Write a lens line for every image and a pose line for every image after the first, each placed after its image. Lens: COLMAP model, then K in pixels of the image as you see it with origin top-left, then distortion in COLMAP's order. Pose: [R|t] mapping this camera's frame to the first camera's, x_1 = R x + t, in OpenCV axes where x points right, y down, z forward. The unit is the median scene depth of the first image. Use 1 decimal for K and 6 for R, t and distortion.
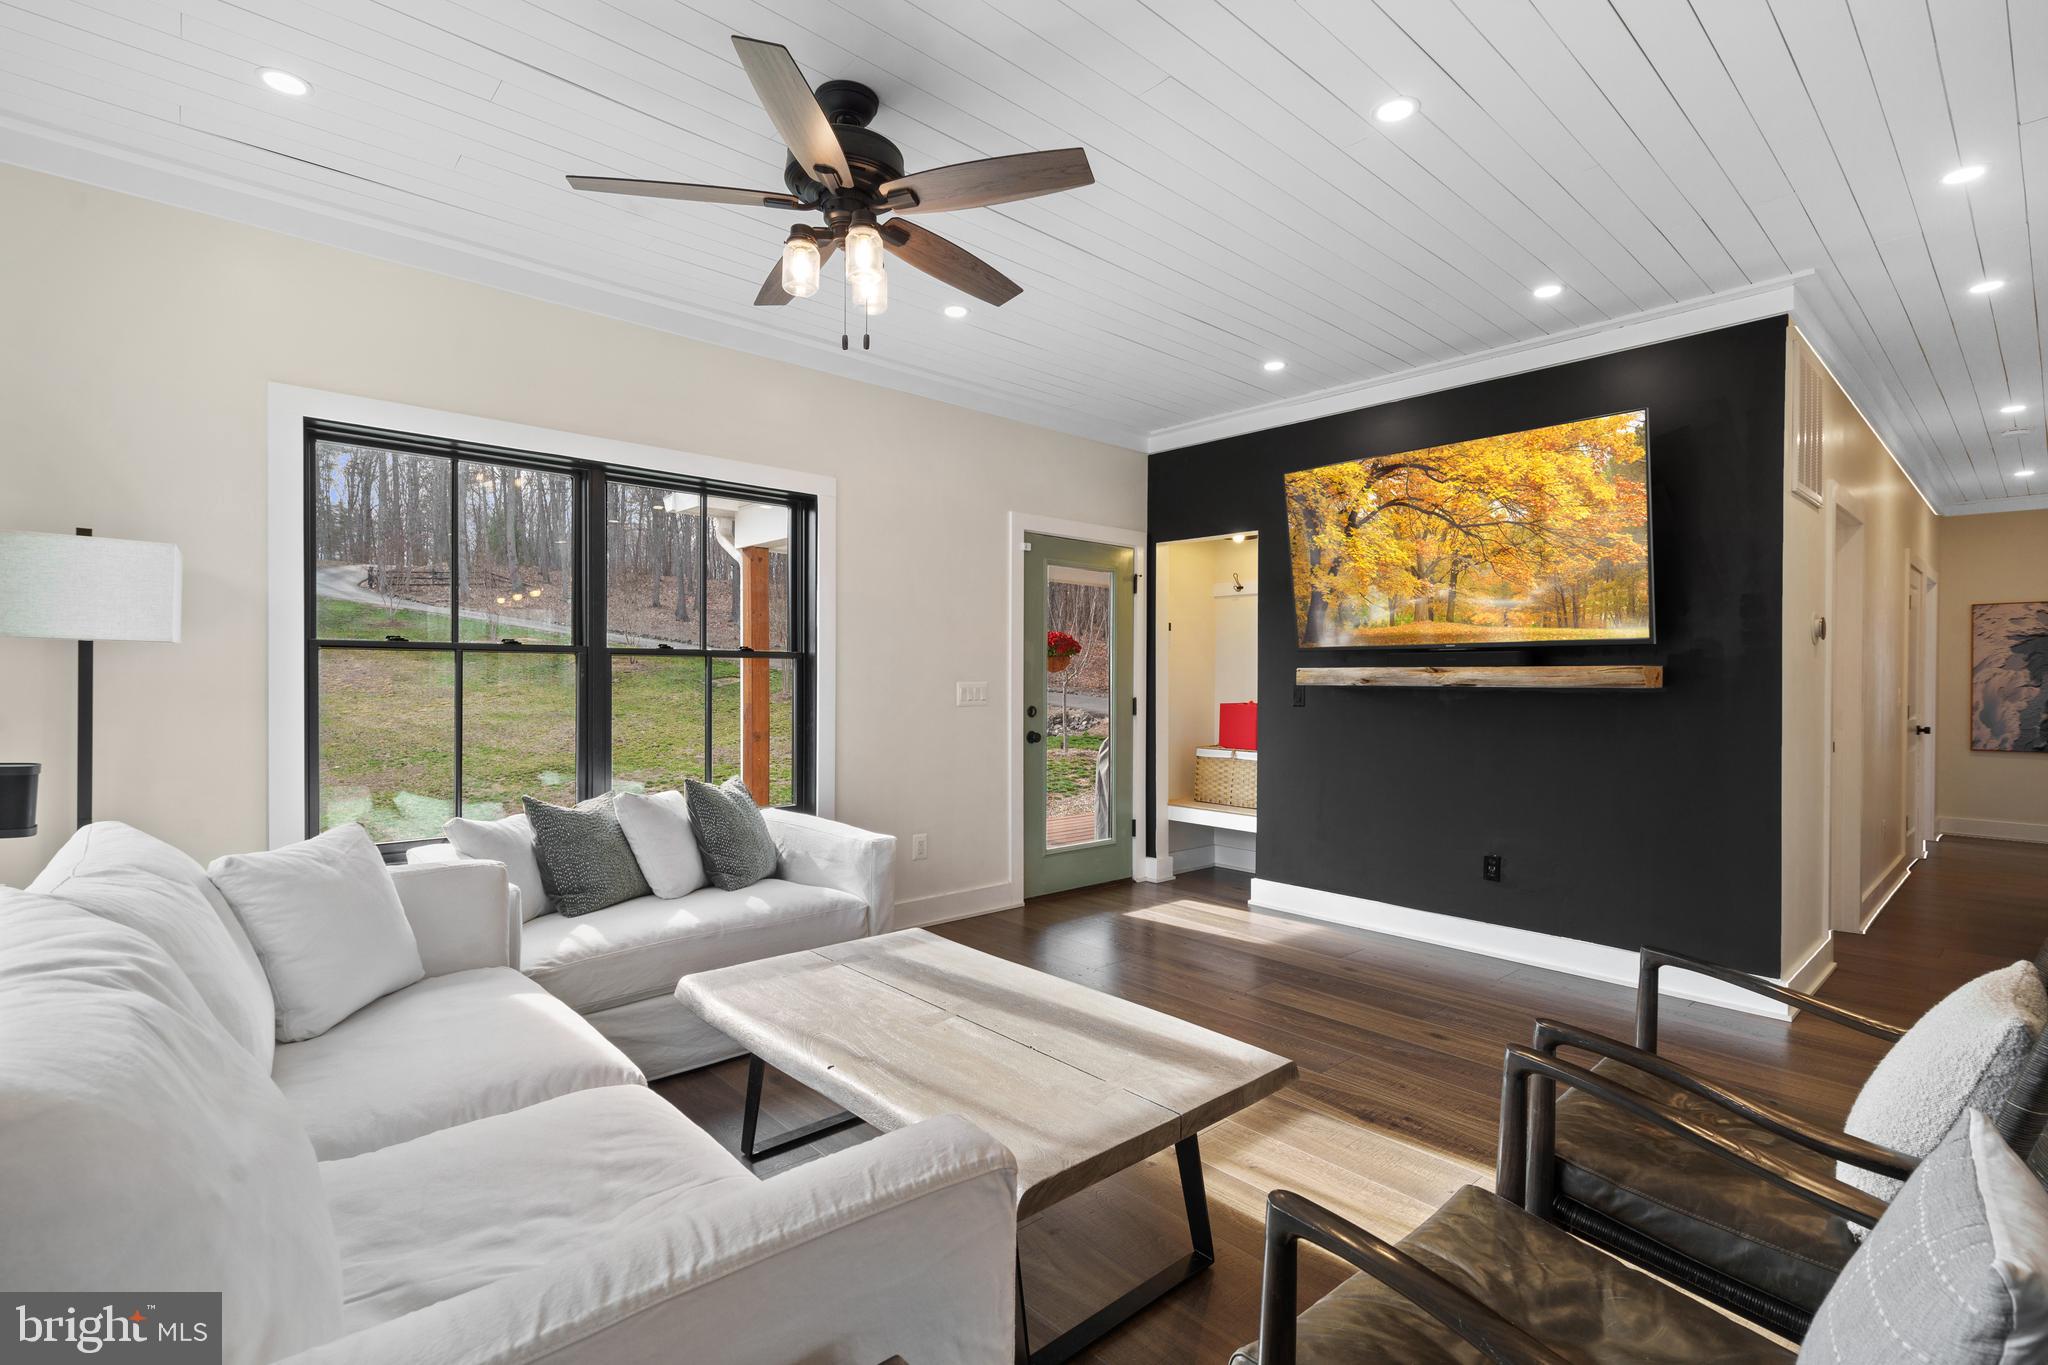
lens RADIAL K [[932.5, 0, 1024.0], [0, 932.5, 682.5], [0, 0, 1]] dist [-0.001228, -0.000611]
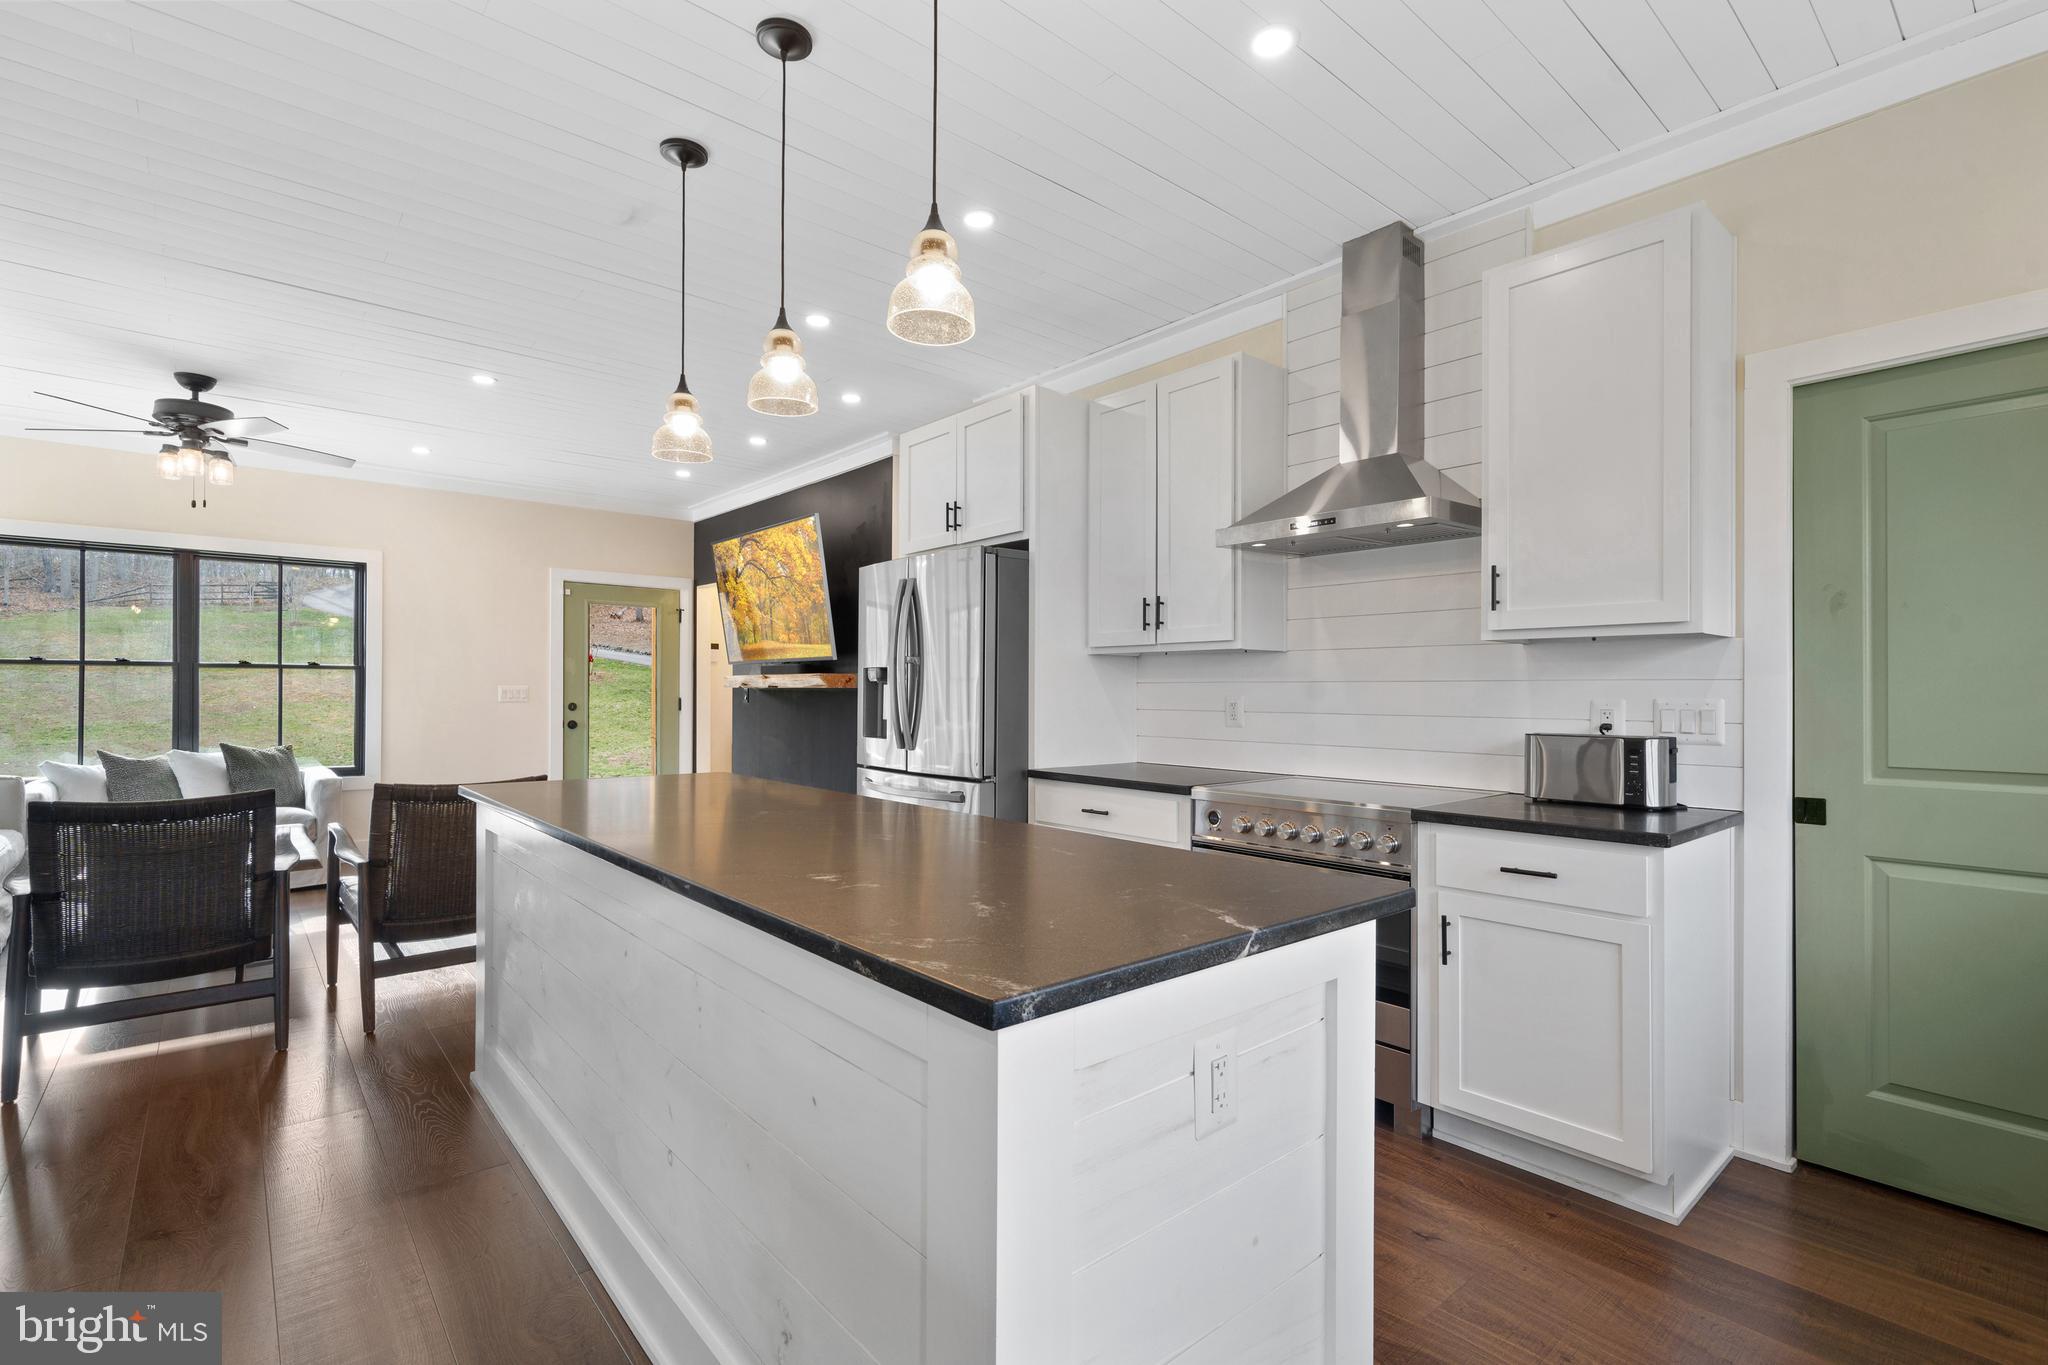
lens RADIAL K [[932.5, 0, 1024.0], [0, 932.5, 682.5], [0, 0, 1]] dist [-0.001228, -0.000611]
pose [[0.999392, -0.001469, -0.034842, 0.832785], [0.001031, 0.999920, -0.012579, 0.014228], [0.034858, 0.012536, 0.999314, -0.445730]]
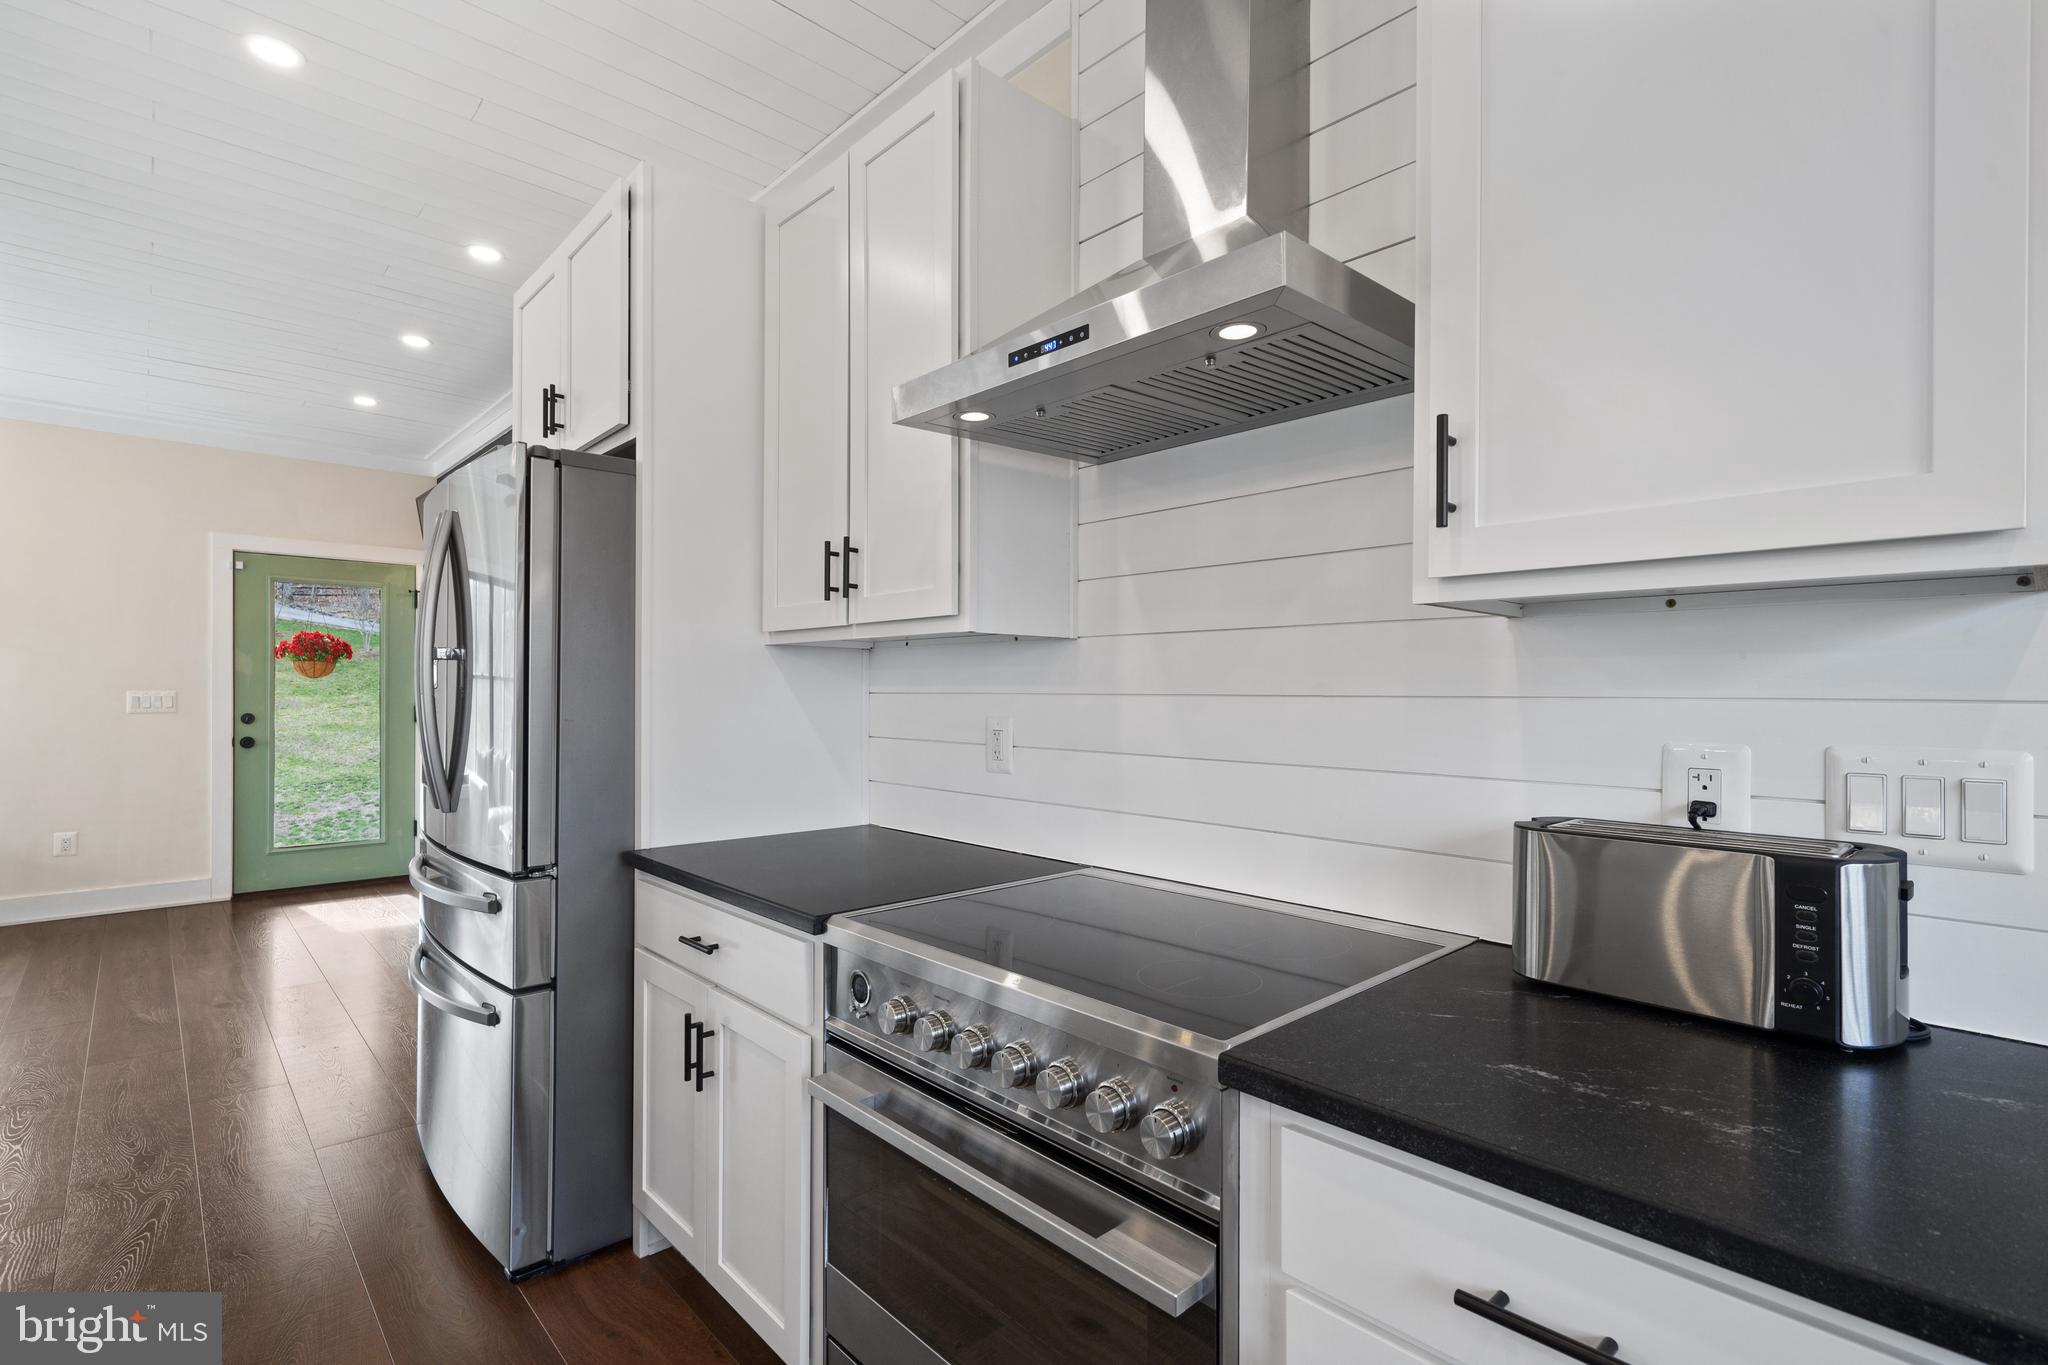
lens RADIAL K [[946.1, 0, 1028.3], [0, 946.1, 687.6], [0, 0, 1]] dist [-0.000326, 0.000042]
pose [[0.999966, -0.001997, 0.007940, 0.994988], [0.002040, 0.999984, -0.005325, 0.003721], [-0.007929, 0.005341, 0.999954, -0.101354]]
